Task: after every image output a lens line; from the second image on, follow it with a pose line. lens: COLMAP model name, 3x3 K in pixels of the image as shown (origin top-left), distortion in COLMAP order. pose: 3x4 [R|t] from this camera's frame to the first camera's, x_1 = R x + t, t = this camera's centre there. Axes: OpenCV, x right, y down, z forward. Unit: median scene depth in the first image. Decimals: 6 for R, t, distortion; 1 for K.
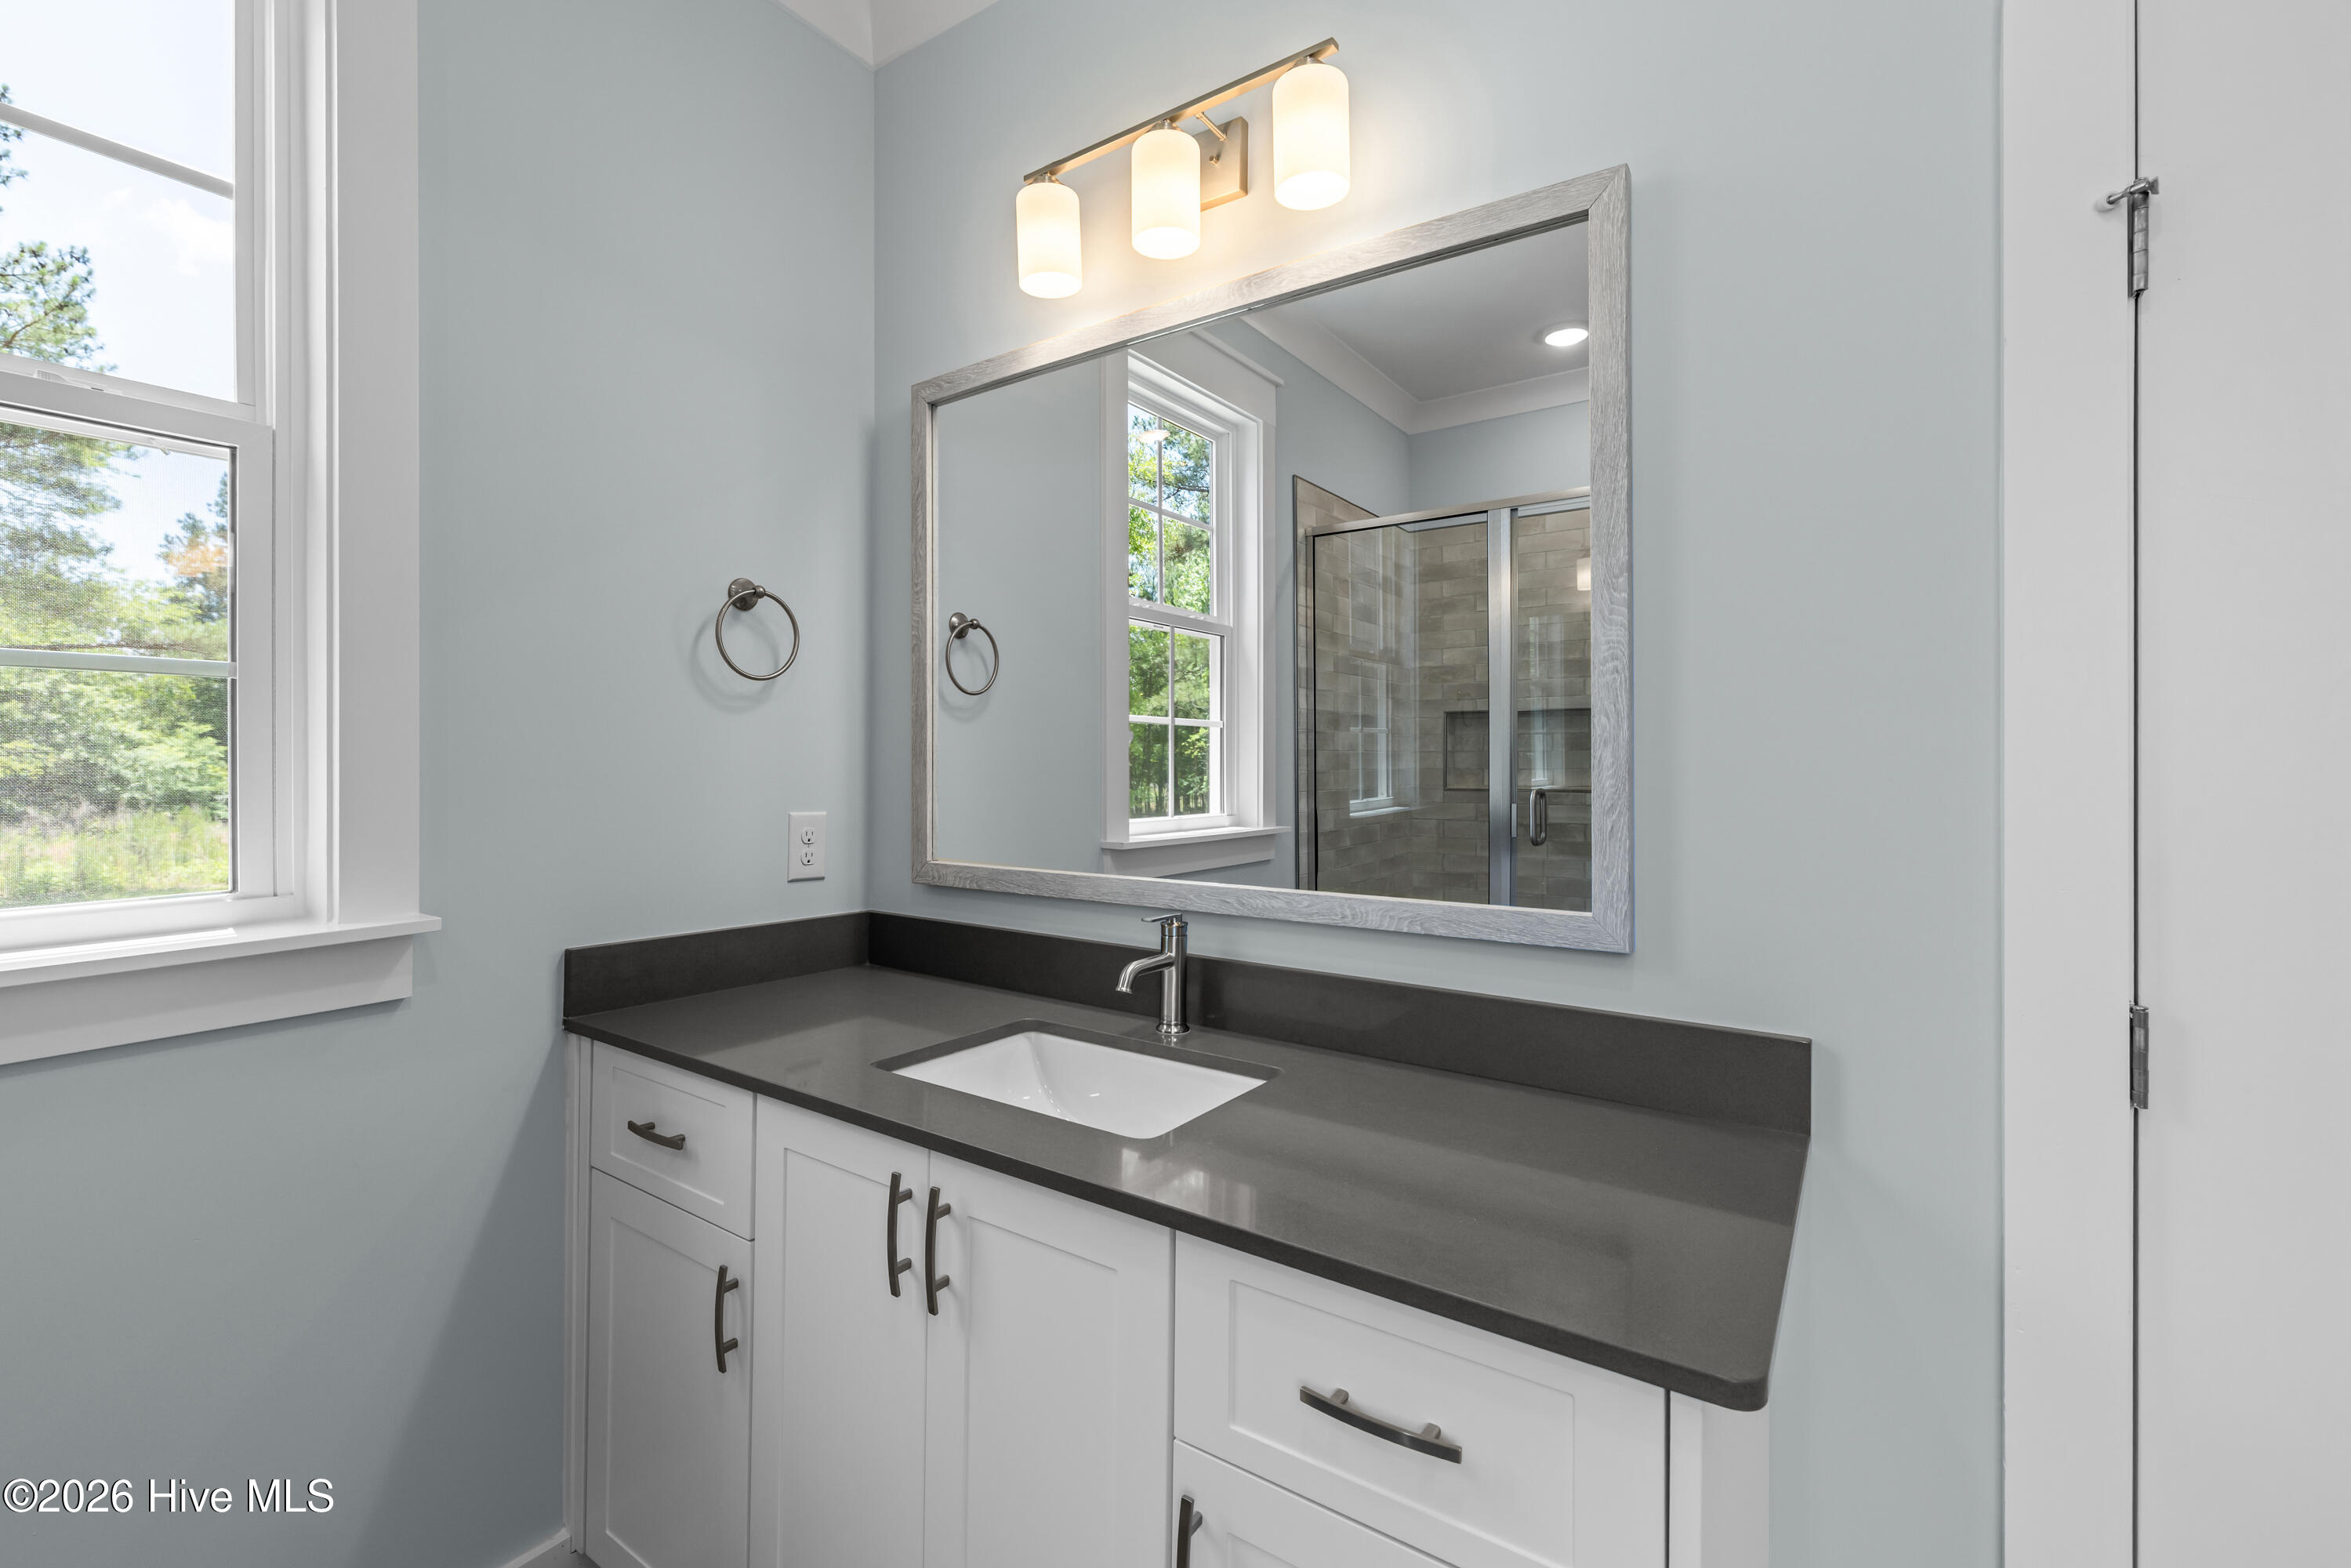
lens RADIAL K [[1018.7, 0, 1132.3], [0, 1018.7, 740.4], [0, 0, 1]] dist [-0.007877, 0.000044]
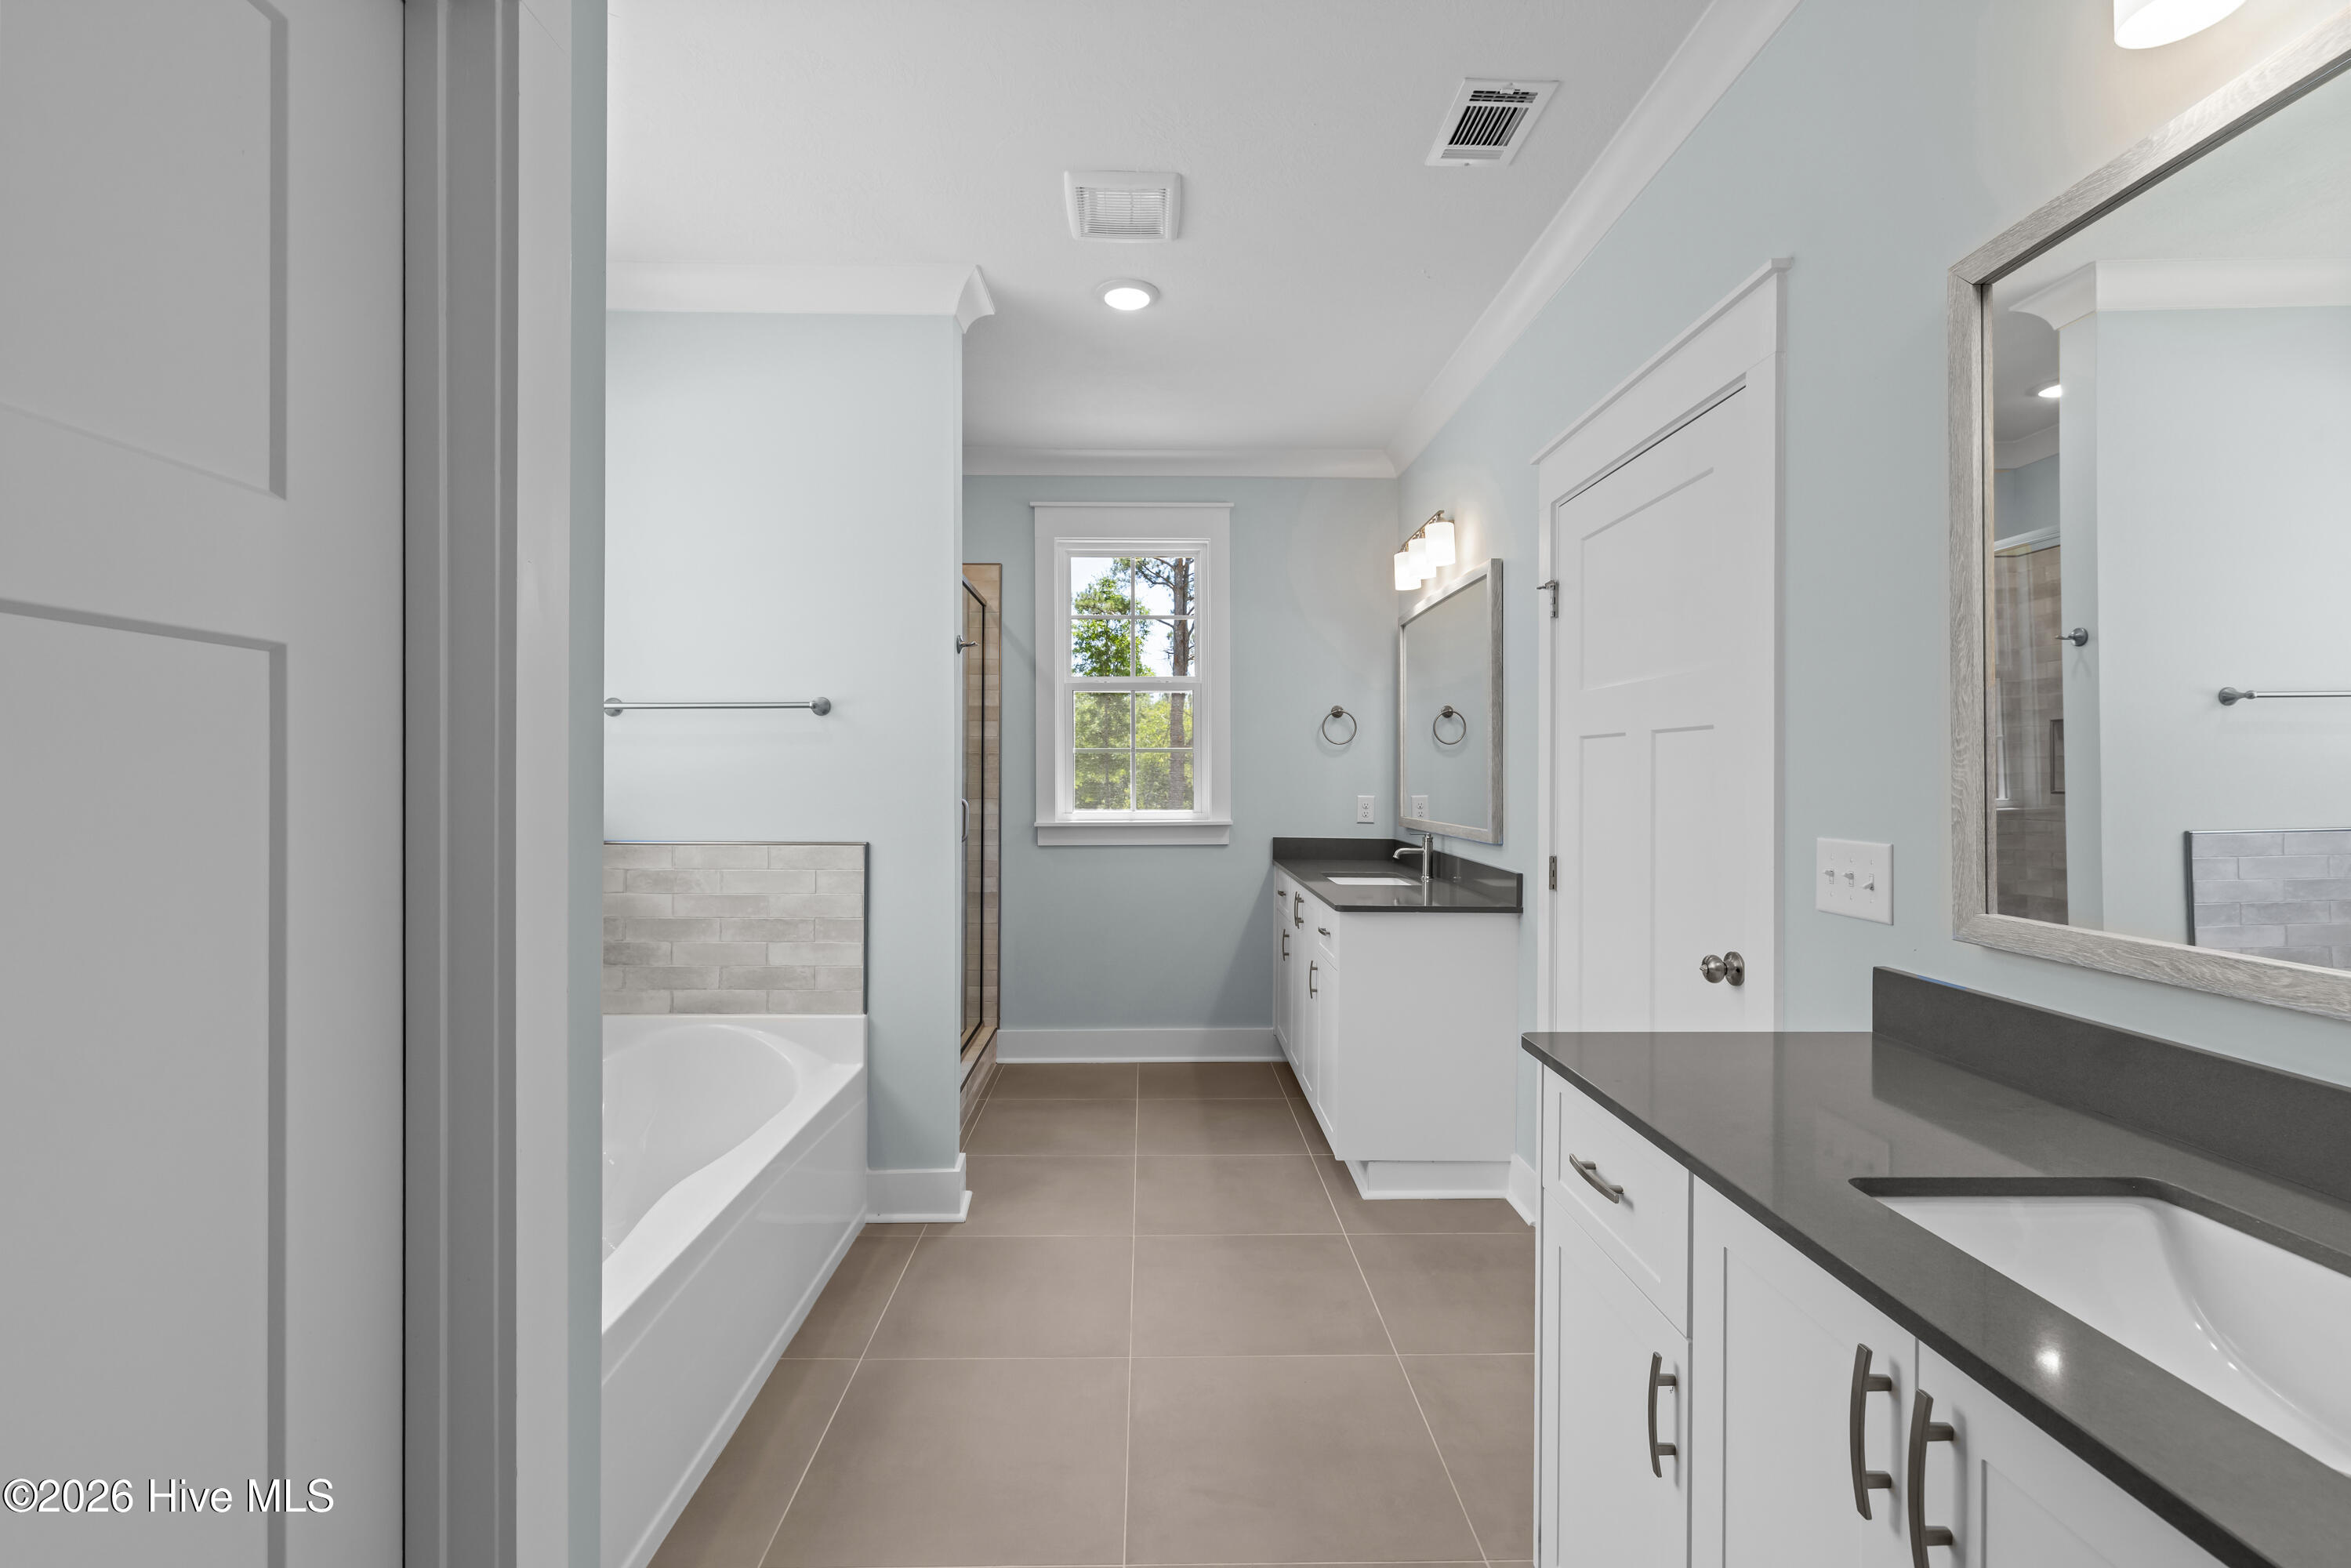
lens RADIAL K [[1018.7, 0, 1173.5], [0, 1018.7, 779.4], [0, 0, 1]] dist [-0.007877, 0.000044]
pose [[0.601828, 0.013318, -0.798515, 0.599847], [-0.009248, 0.999910, 0.009707, 0.004640], [0.798572, 0.001543, 0.601897, -0.375422]]
